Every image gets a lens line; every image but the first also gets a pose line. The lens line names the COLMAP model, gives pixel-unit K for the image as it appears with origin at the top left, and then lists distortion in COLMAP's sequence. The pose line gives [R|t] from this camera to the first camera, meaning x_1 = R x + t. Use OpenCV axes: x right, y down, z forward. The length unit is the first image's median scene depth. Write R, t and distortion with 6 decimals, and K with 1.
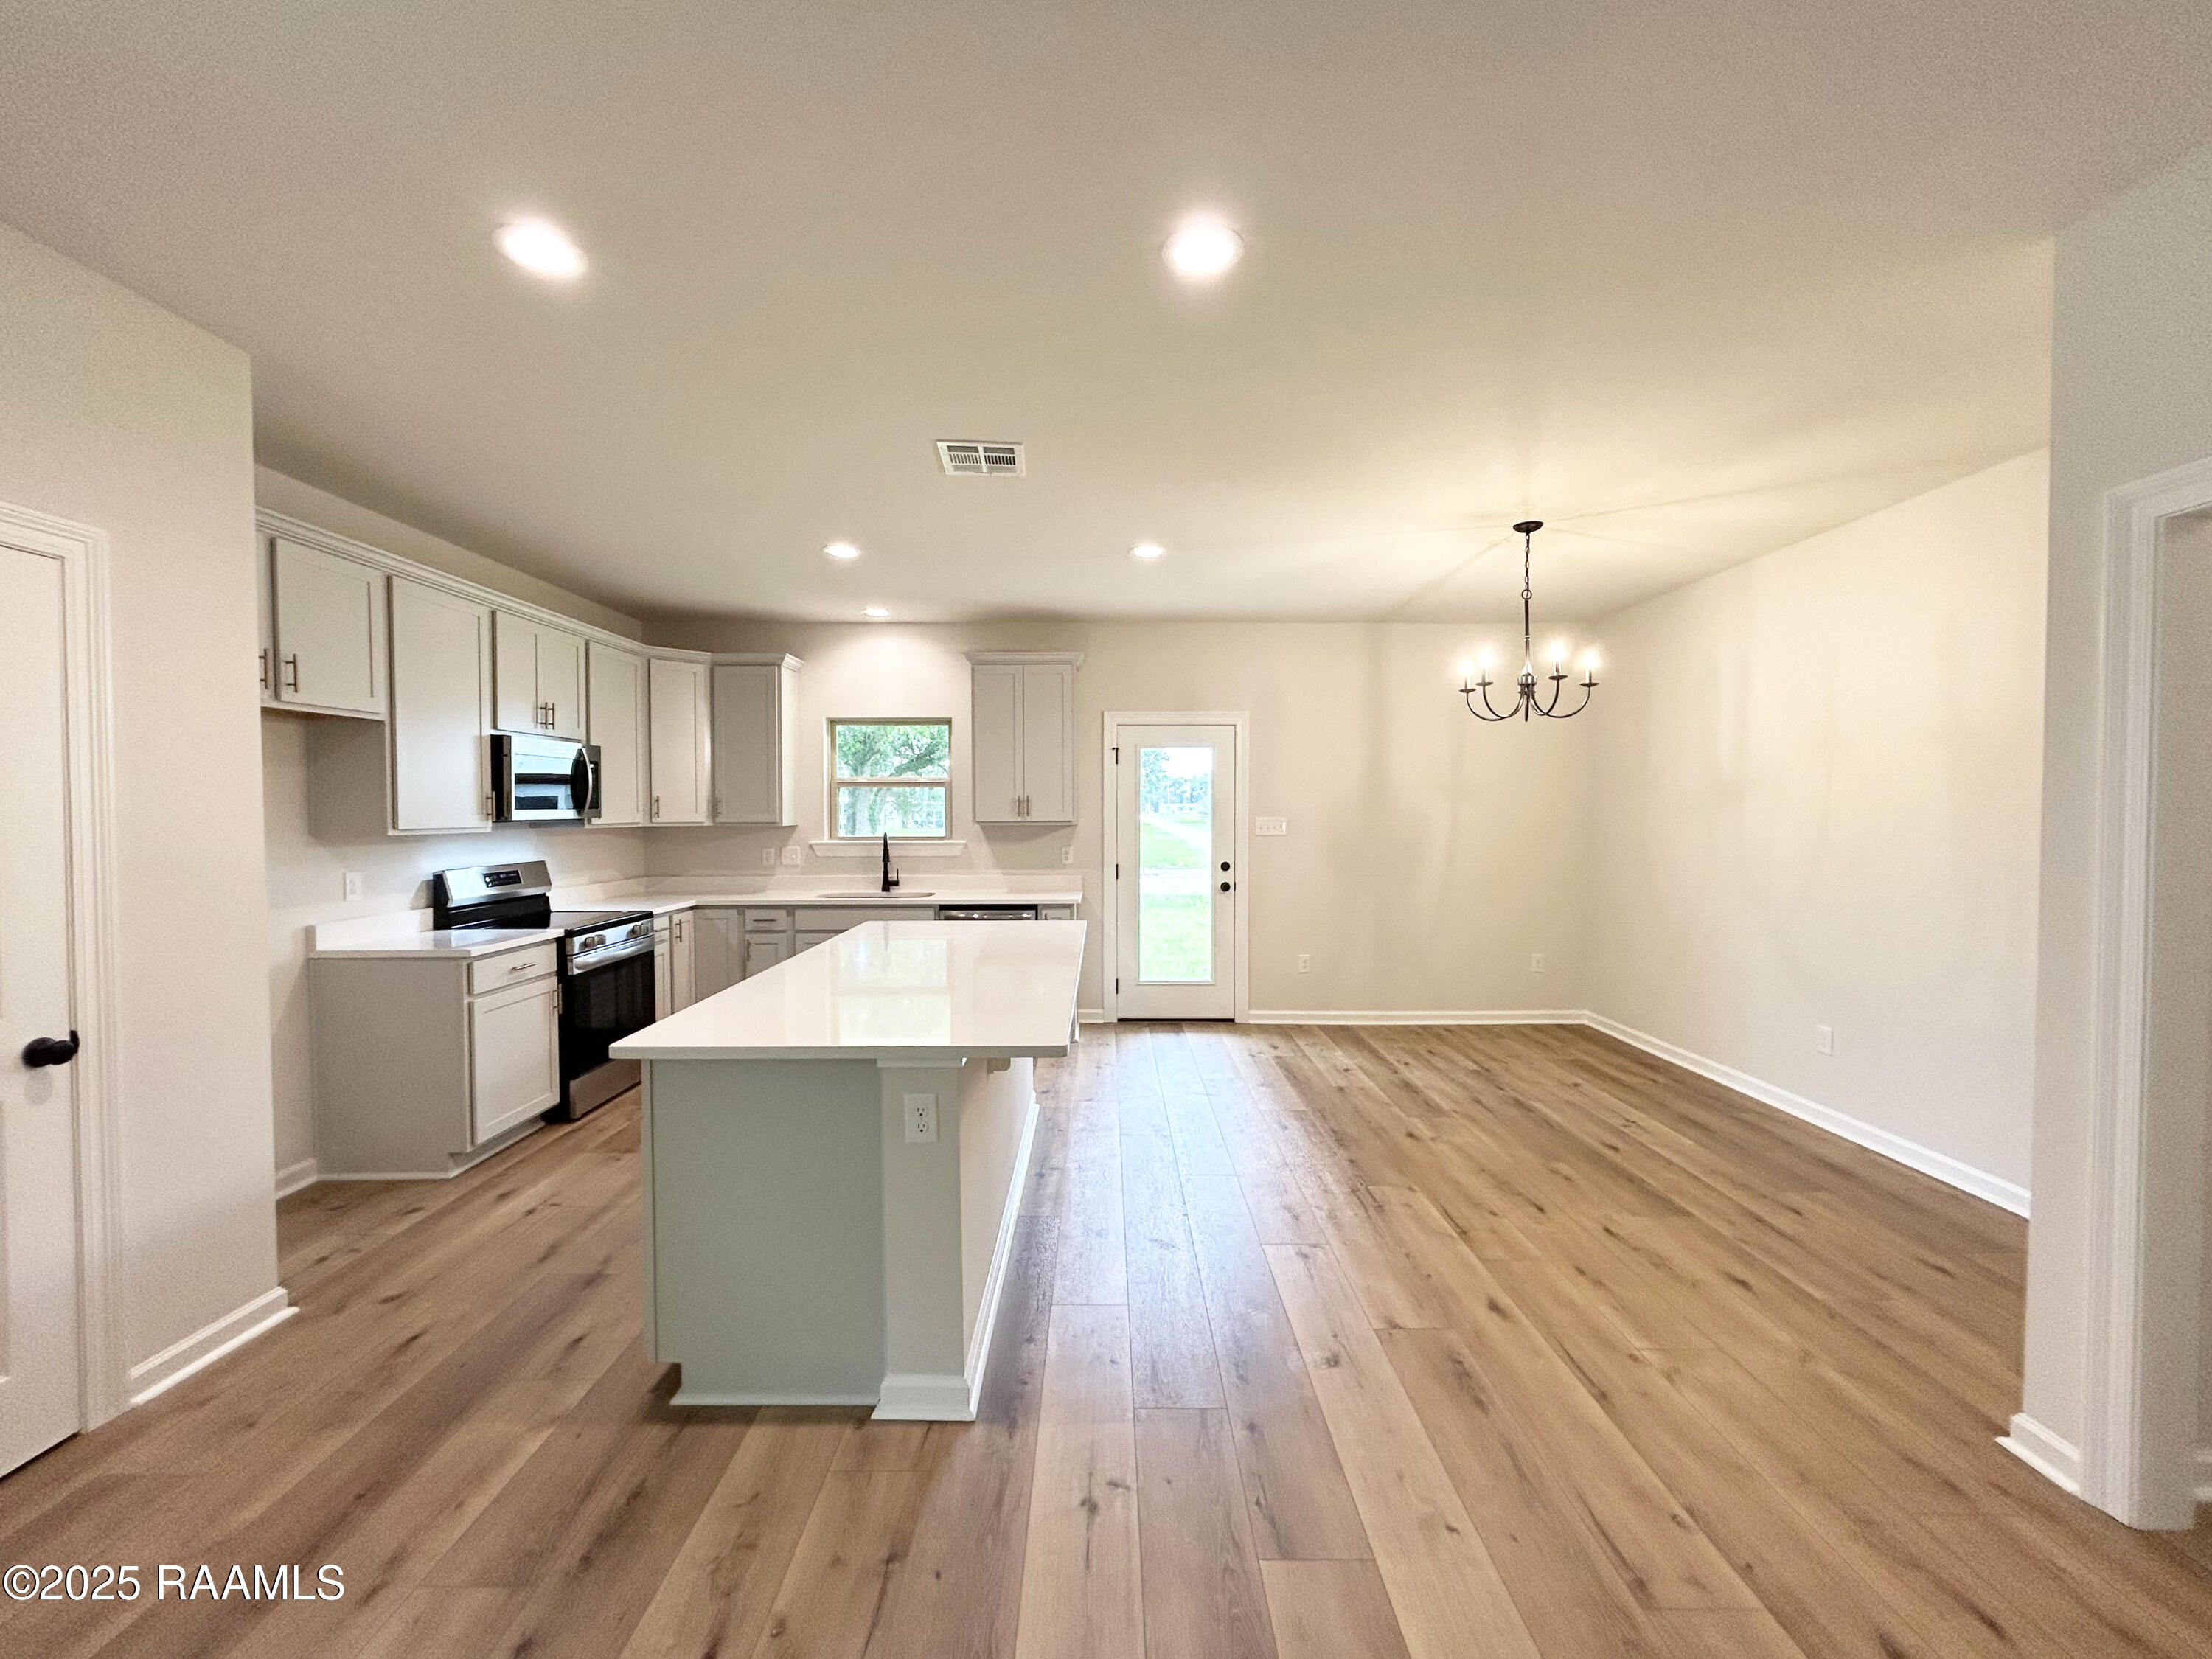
lens RADIAL K [[893.6, 0, 1098.9], [0, 893.6, 829.5], [0, 0, 1]] dist [-0.006488, 0.000241]
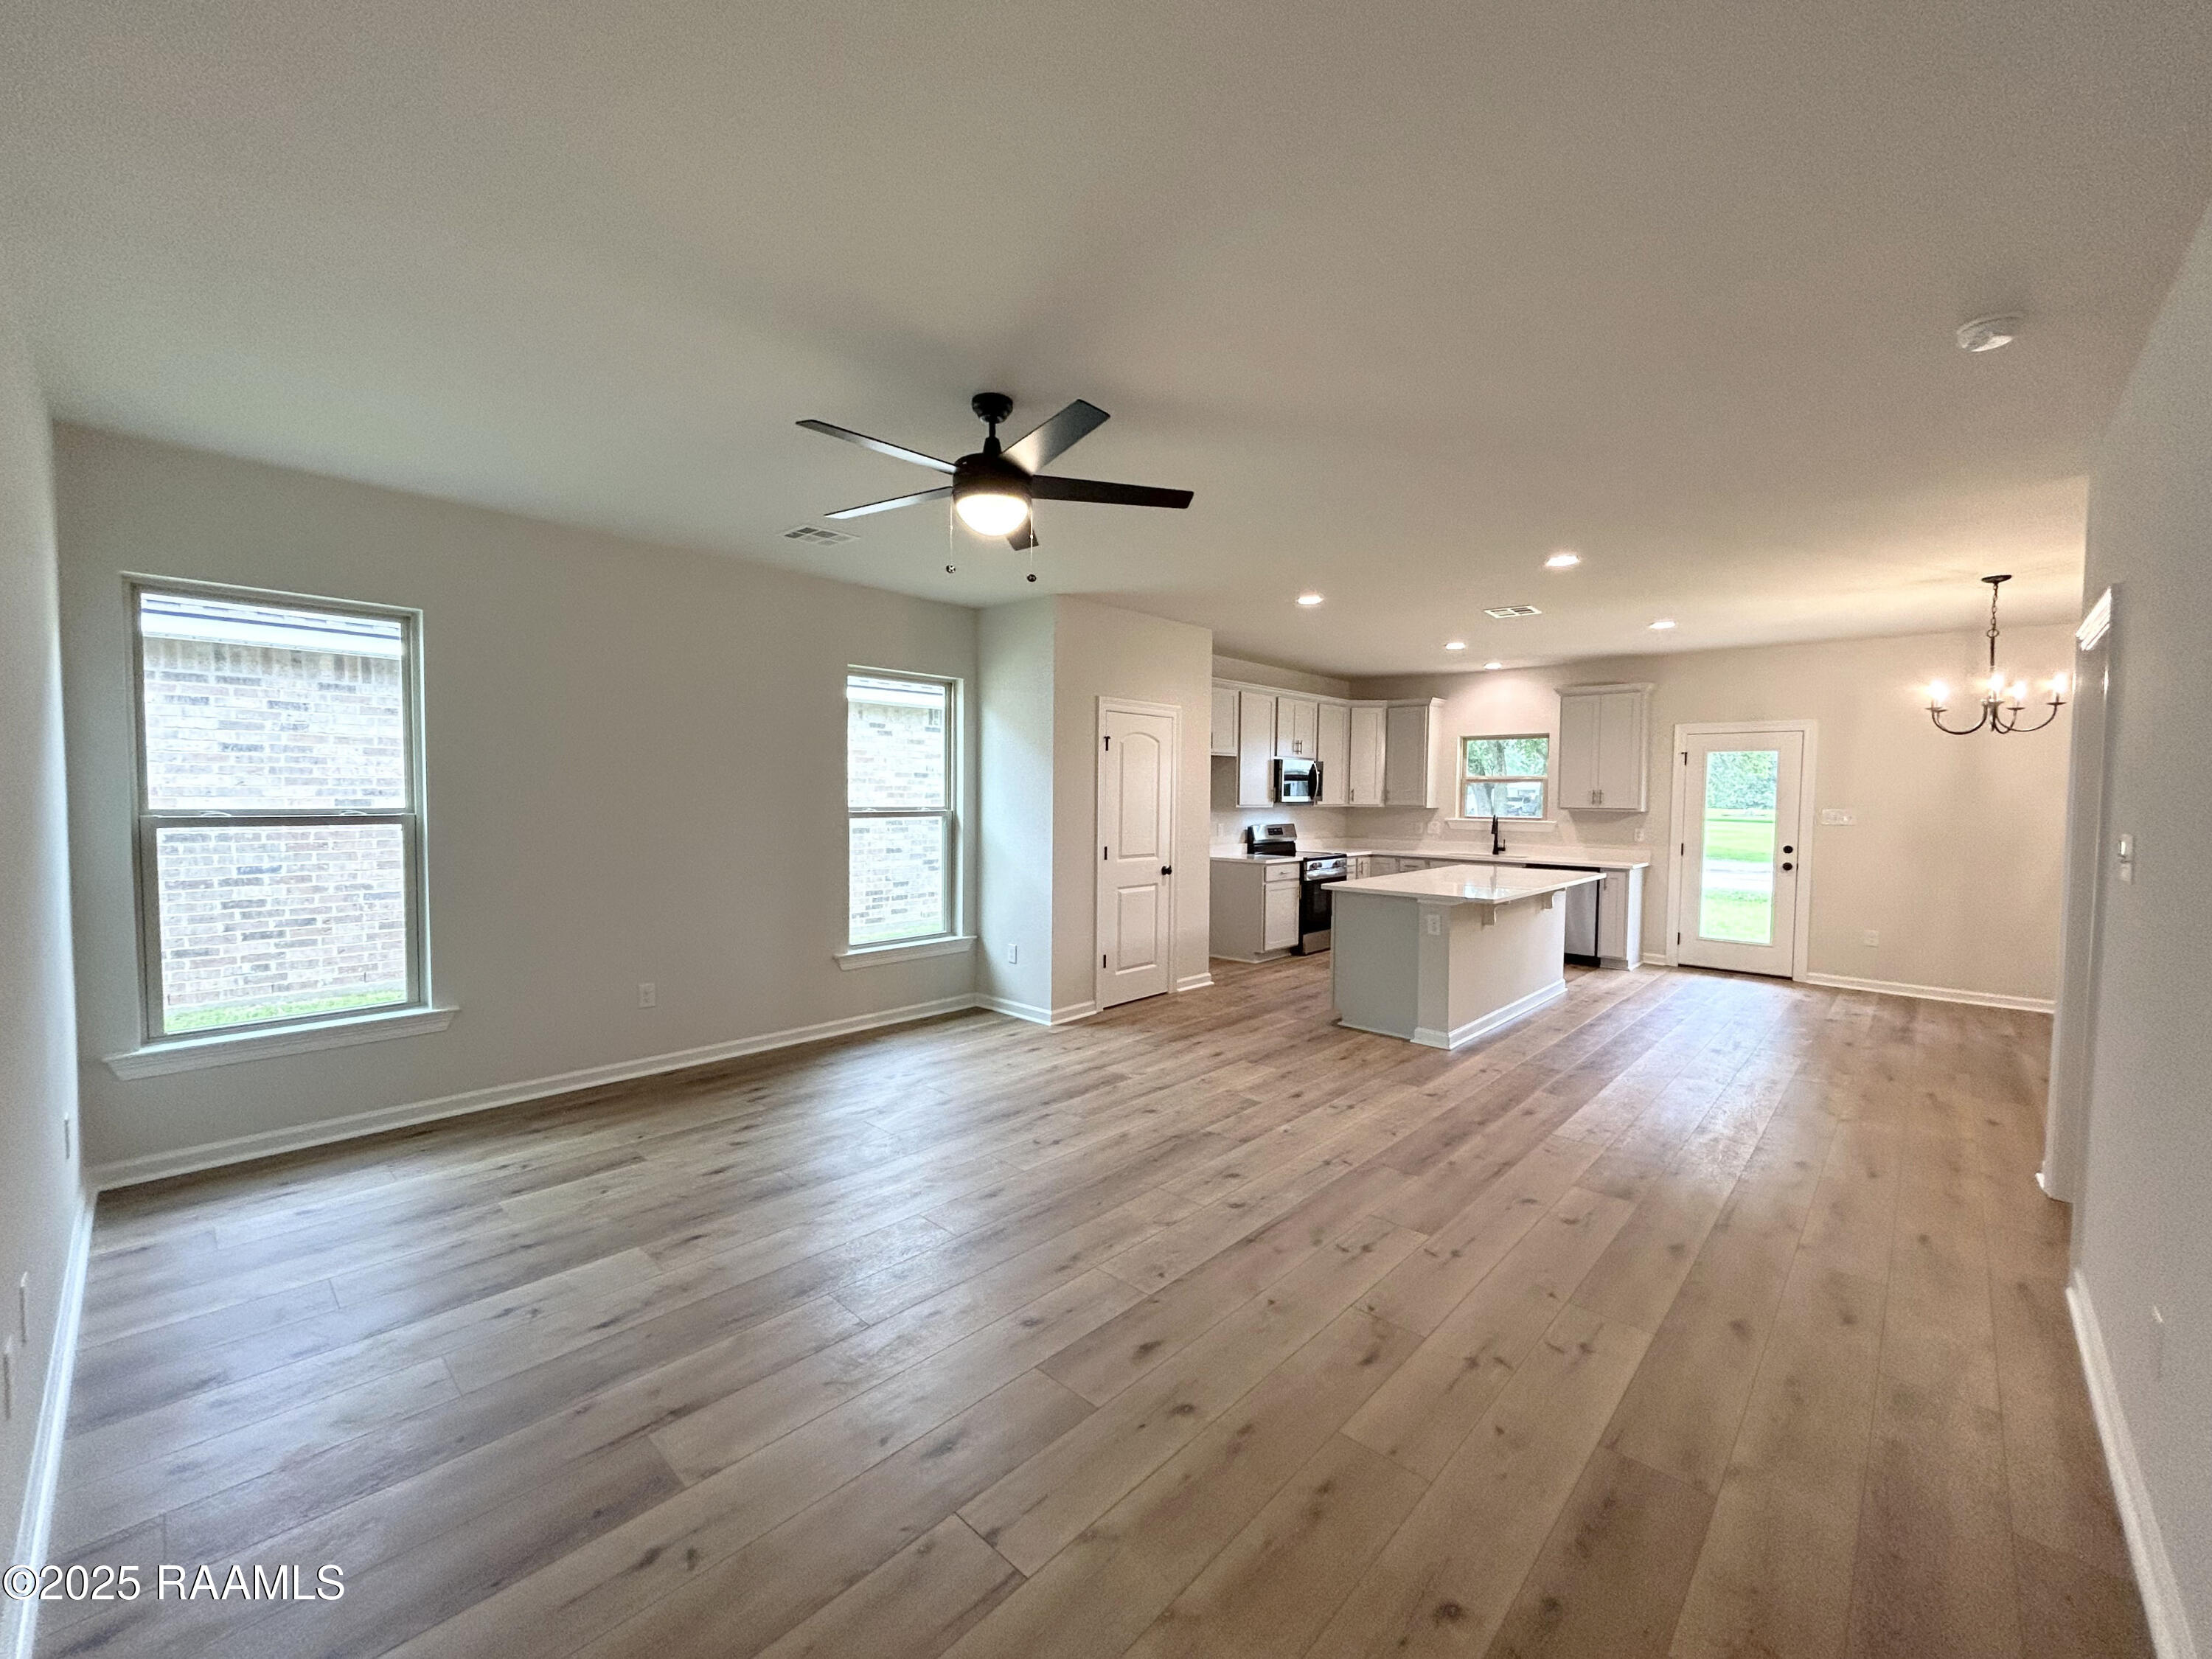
lens RADIAL K [[893.6, 0, 1098.9], [0, 893.6, 829.5], [0, 0, 1]] dist [-0.006488, 0.000241]
pose [[0.727435, 0.037599, -0.685146, 0.355645], [-0.025990, 0.999291, 0.027243, 0.007044], [0.685684, -0.002010, 0.727896, -0.629123]]
